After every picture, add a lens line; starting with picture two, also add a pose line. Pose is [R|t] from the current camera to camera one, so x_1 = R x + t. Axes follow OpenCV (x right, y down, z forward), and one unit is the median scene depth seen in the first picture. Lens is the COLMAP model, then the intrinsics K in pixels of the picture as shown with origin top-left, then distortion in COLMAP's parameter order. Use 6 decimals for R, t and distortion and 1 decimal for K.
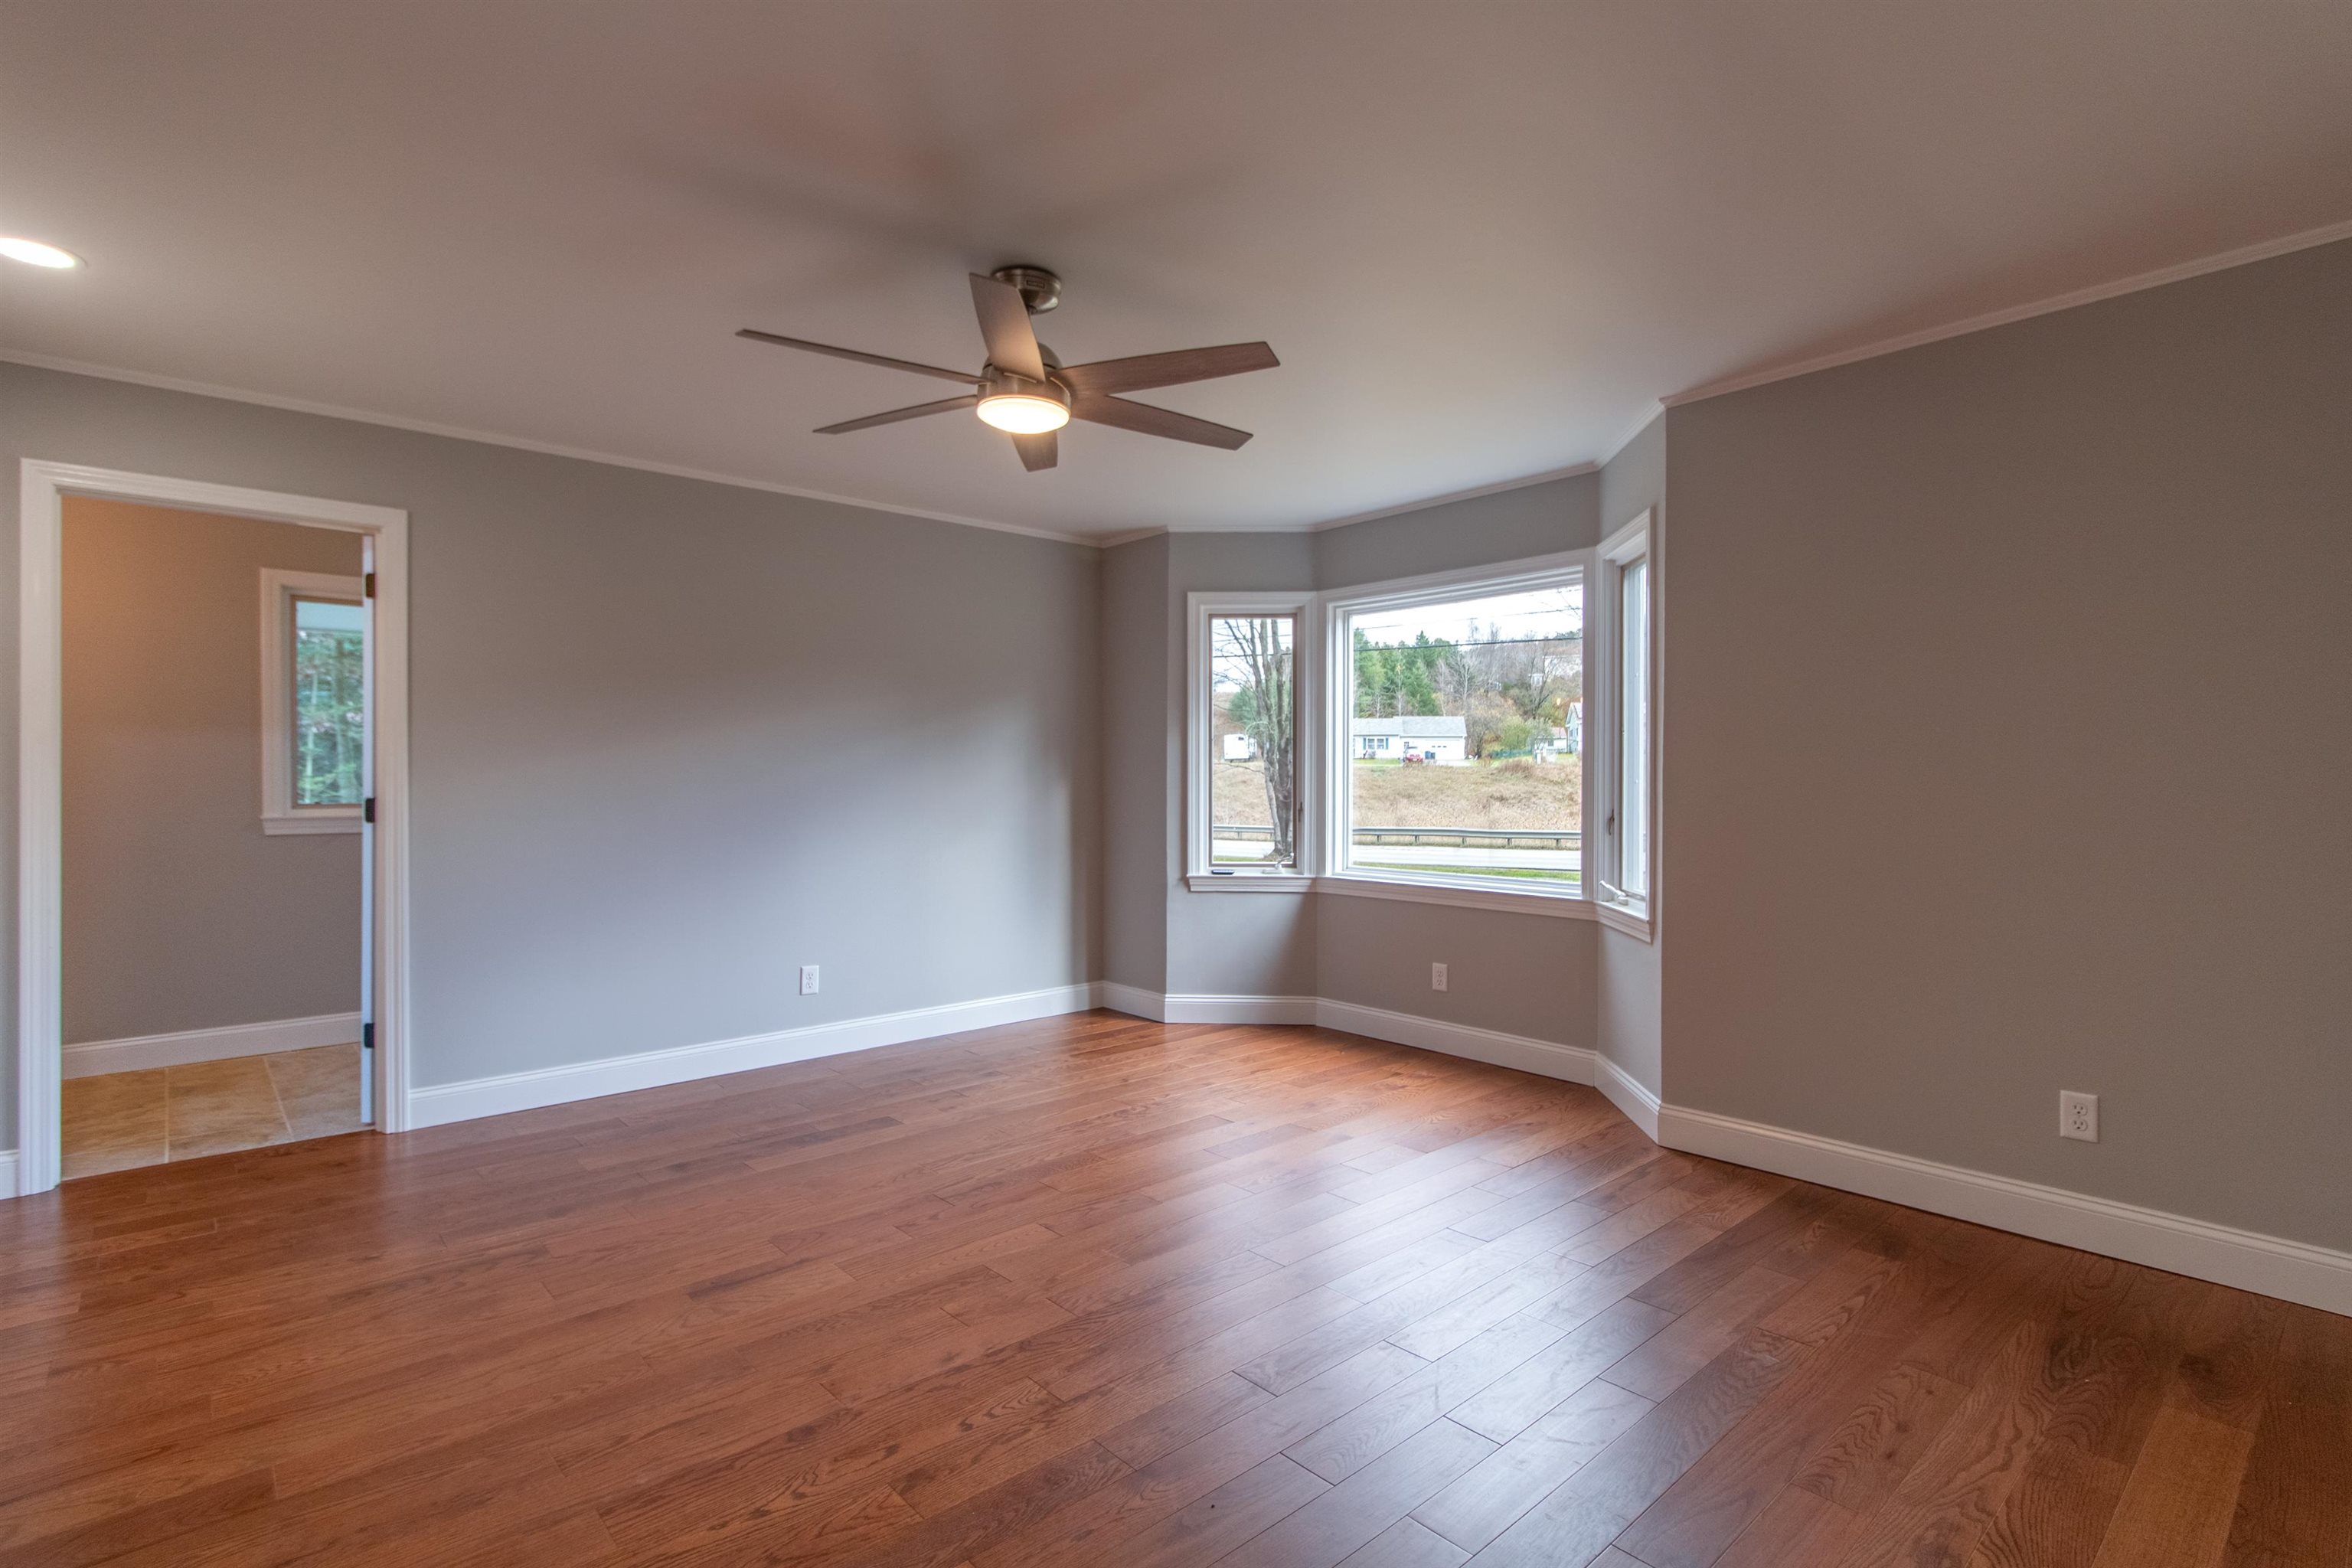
lens RADIAL K [[1166.5, 0, 1174.8], [0, 1166.5, 784.3], [0, 0, 1]] dist [-0.006916, 0.001550]
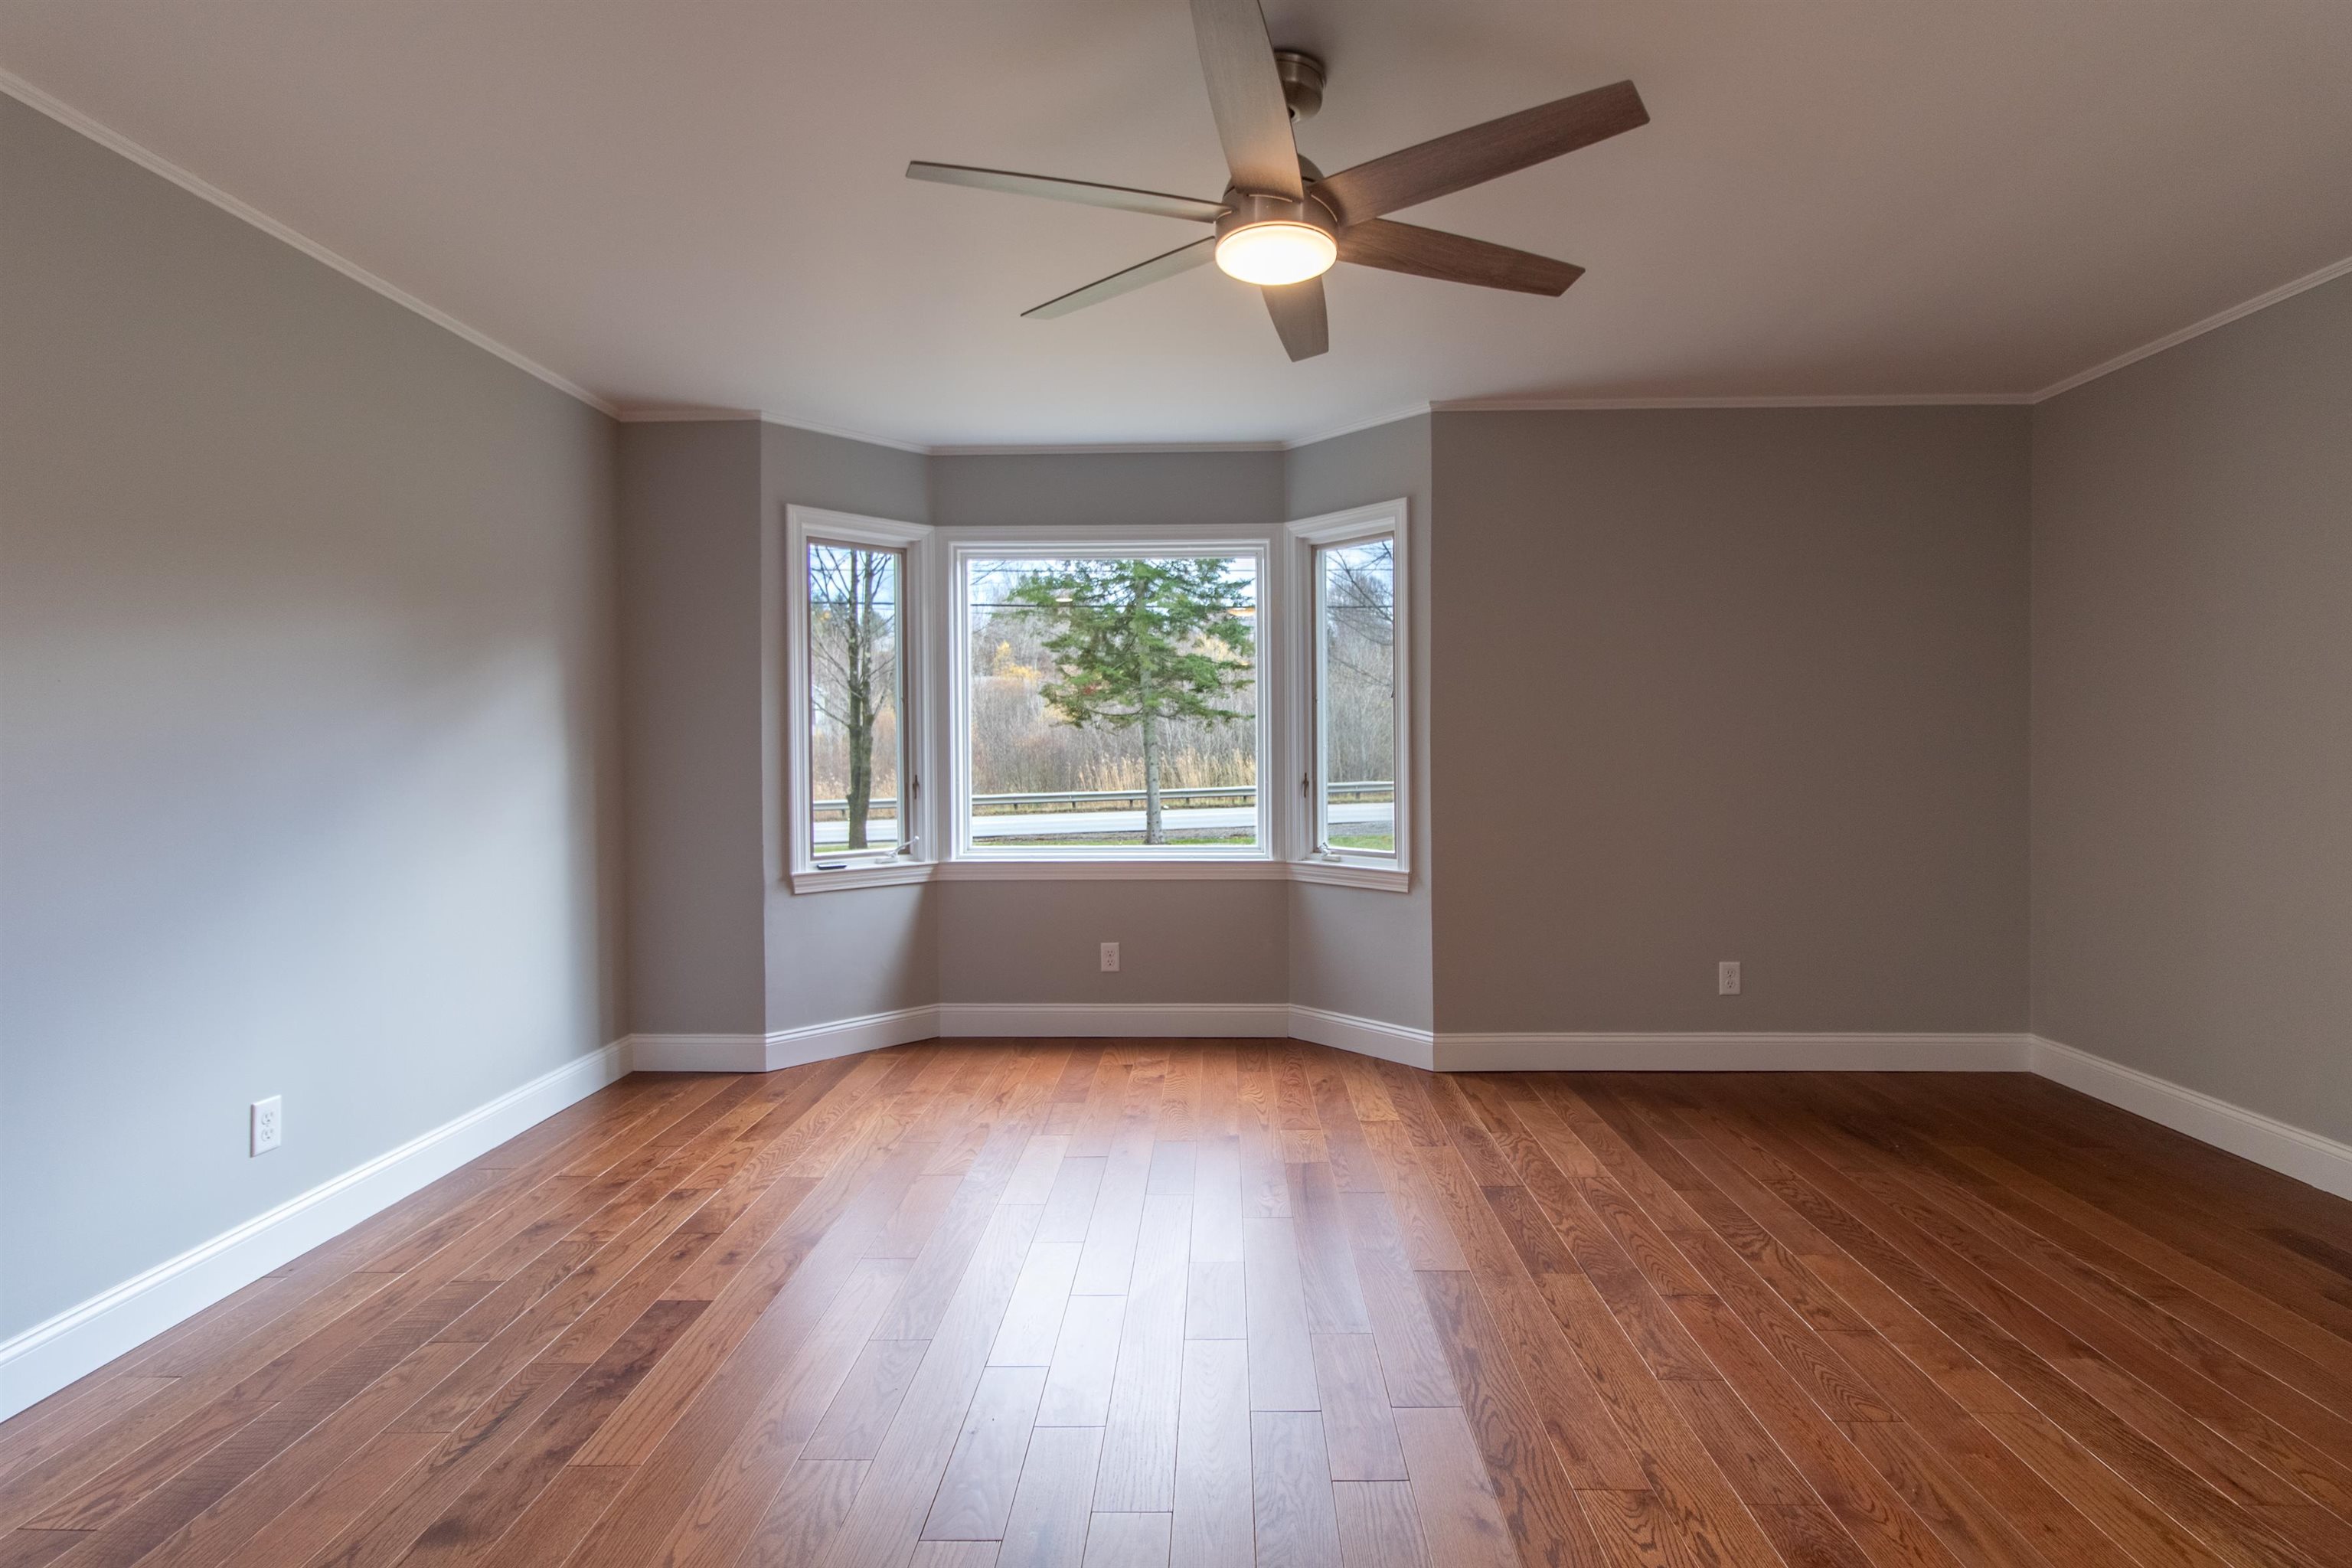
lens RADIAL K [[1166.5, 0, 1214.9], [0, 1166.5, 766.7], [0, 0, 1]] dist [-0.006916, 0.001550]
pose [[0.663080, -0.017275, 0.748349, -0.421762], [0.011010, 0.999851, 0.013325, 0.000406], [-0.748467, -0.000597, 0.663171, 0.316749]]
